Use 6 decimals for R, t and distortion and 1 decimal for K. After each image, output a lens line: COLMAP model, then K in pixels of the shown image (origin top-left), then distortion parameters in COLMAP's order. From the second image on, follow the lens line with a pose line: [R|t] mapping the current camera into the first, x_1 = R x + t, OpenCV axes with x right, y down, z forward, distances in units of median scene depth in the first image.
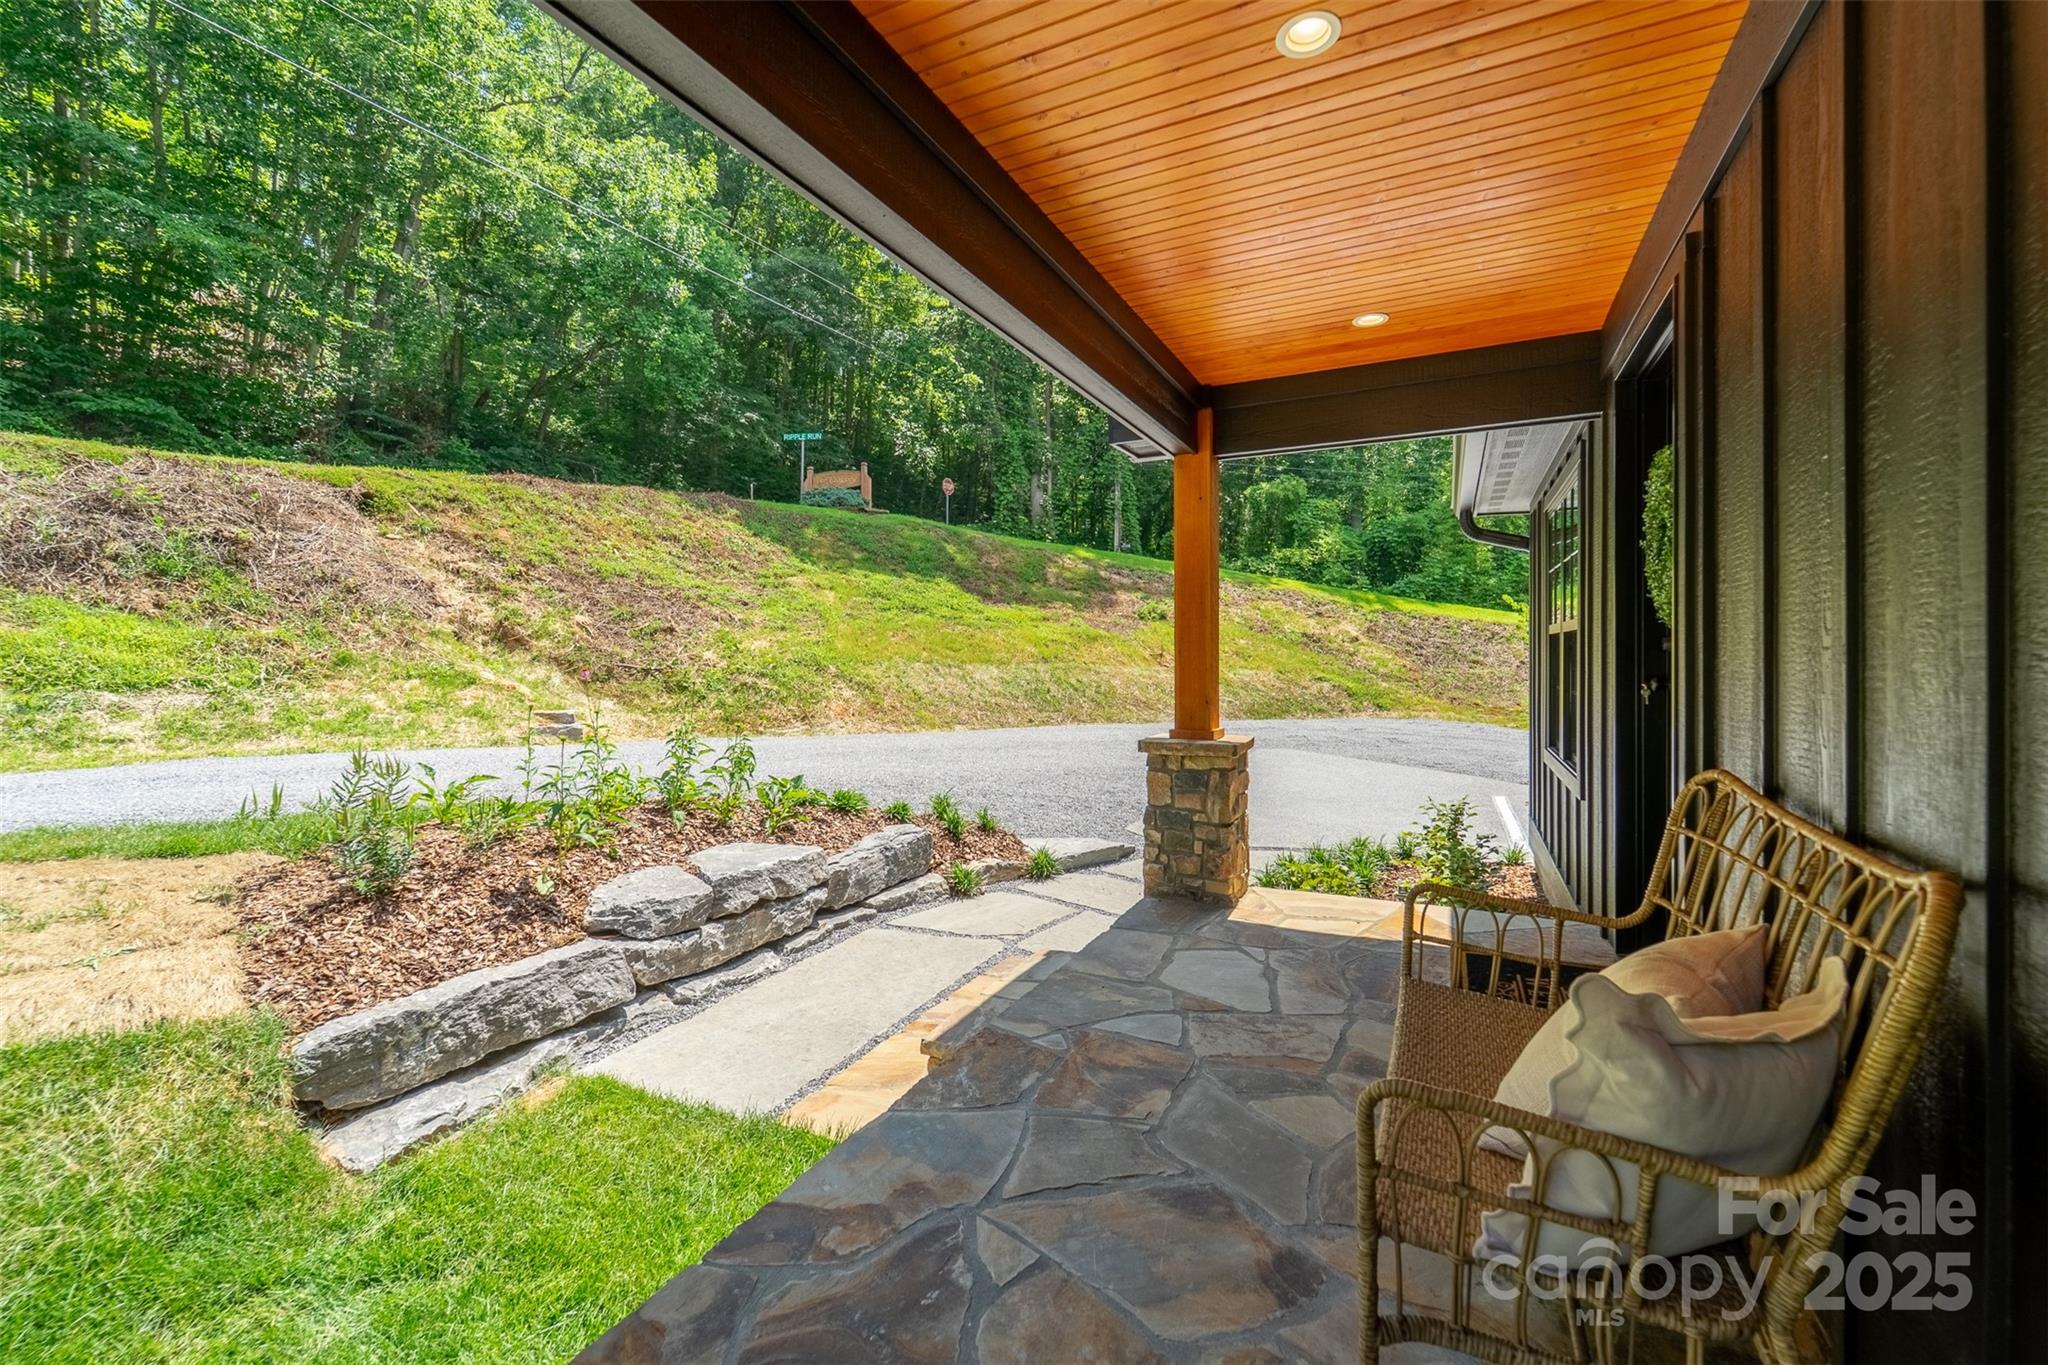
lens RADIAL K [[841.0, 0, 1031.1], [0, 841.0, 672.2], [0, 0, 1]] dist [-0.000899, -0.003076]
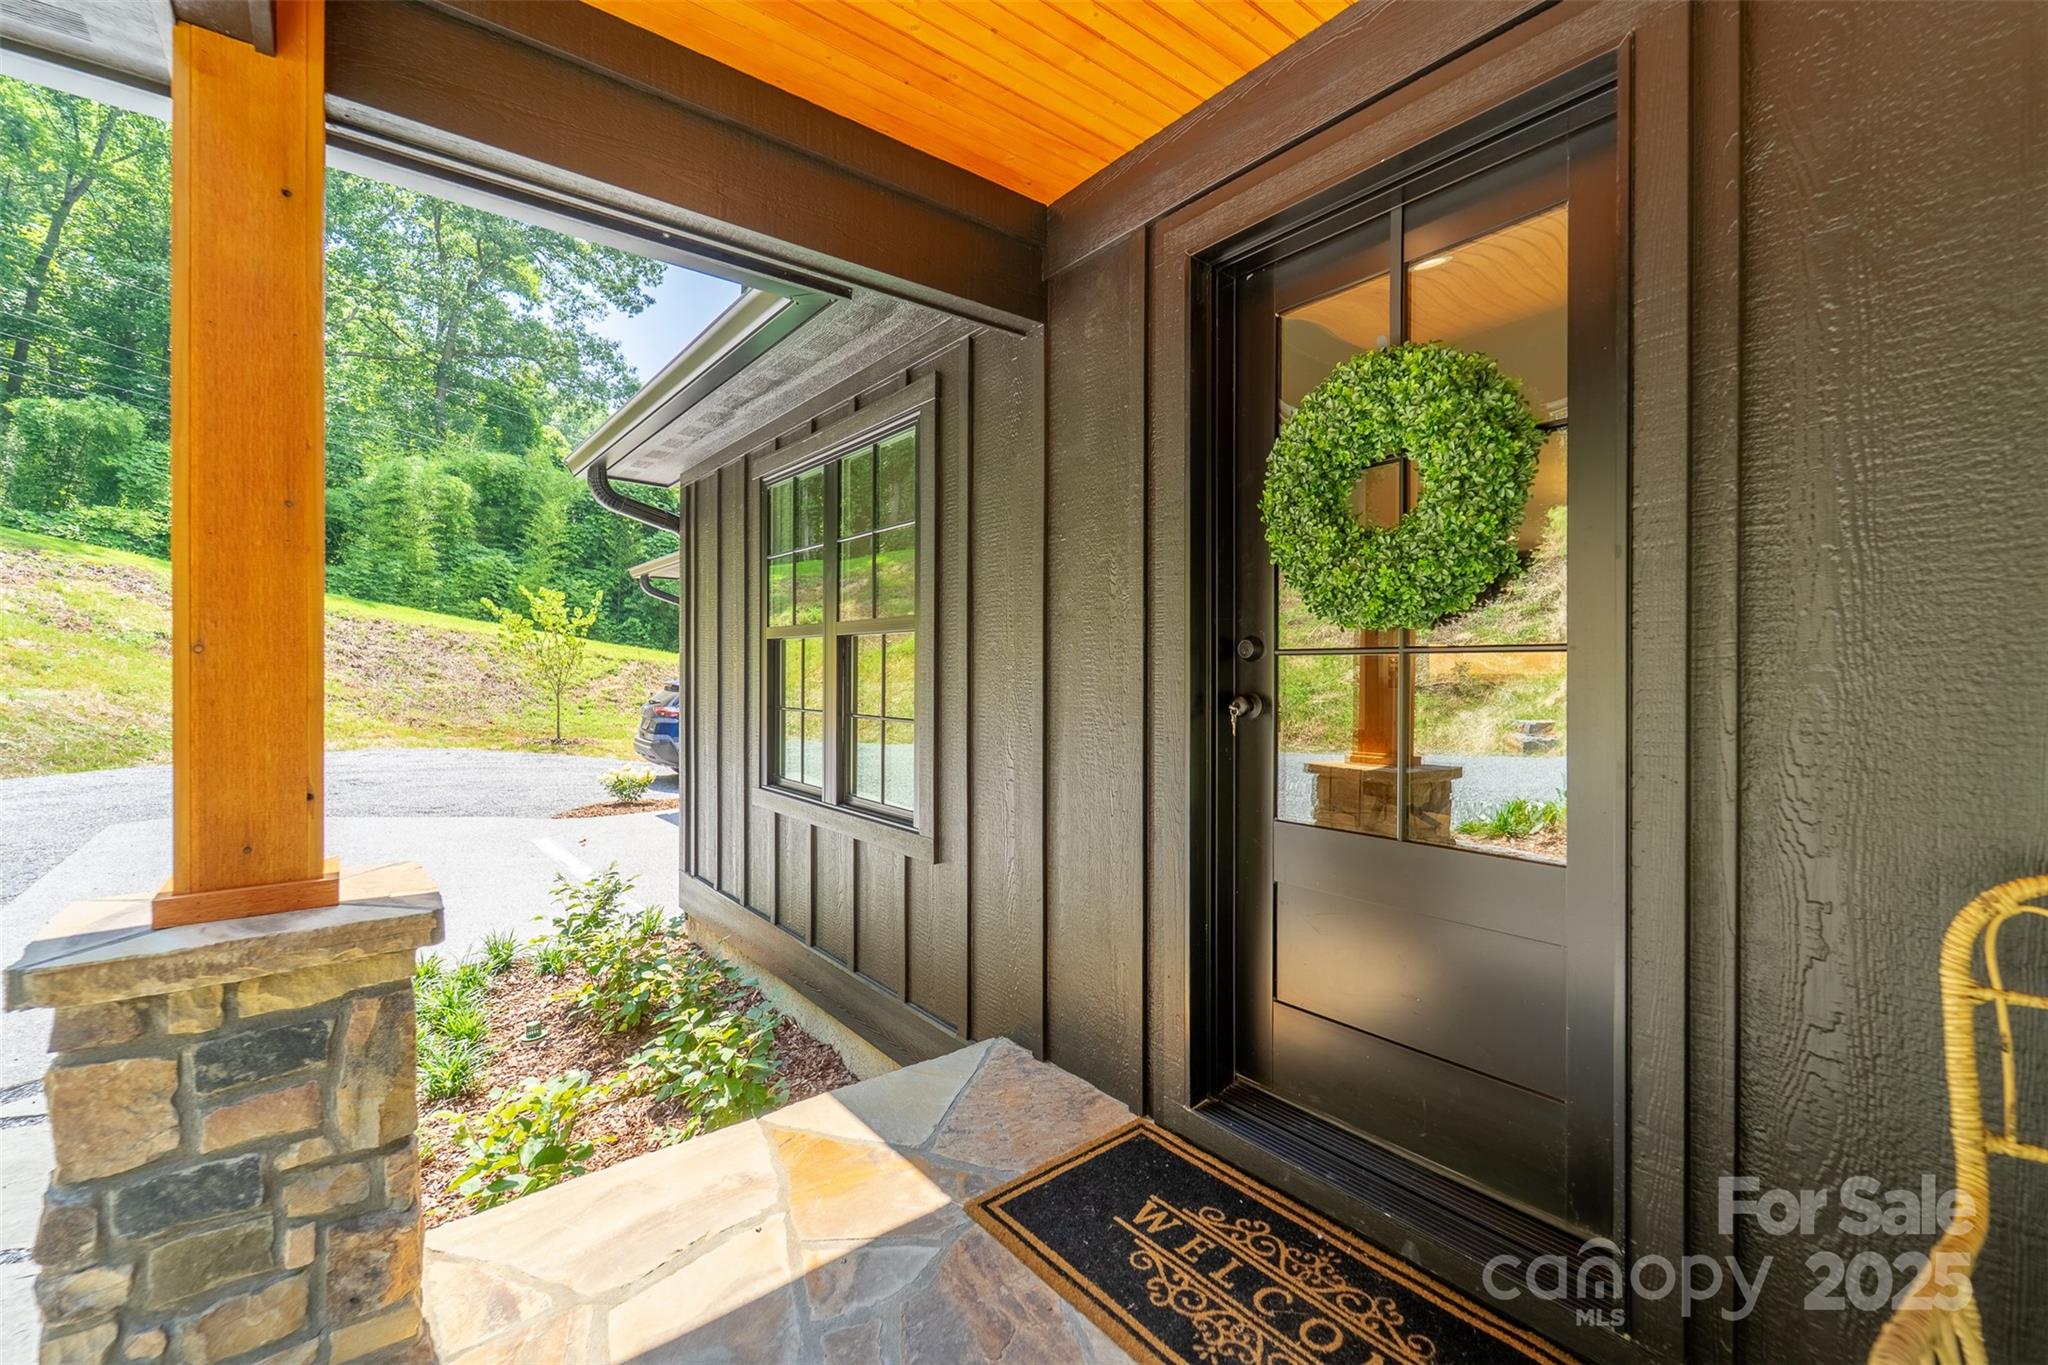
lens RADIAL K [[841.0, 0, 1031.1], [0, 841.0, 672.2], [0, 0, 1]] dist [-0.000899, -0.003076]
pose [[0.410882, 0.000387, 0.911689, 0.003475], [0.013529, 0.999887, -0.006522, -0.001535], [-0.911588, 0.015013, 0.410830, 0.107136]]
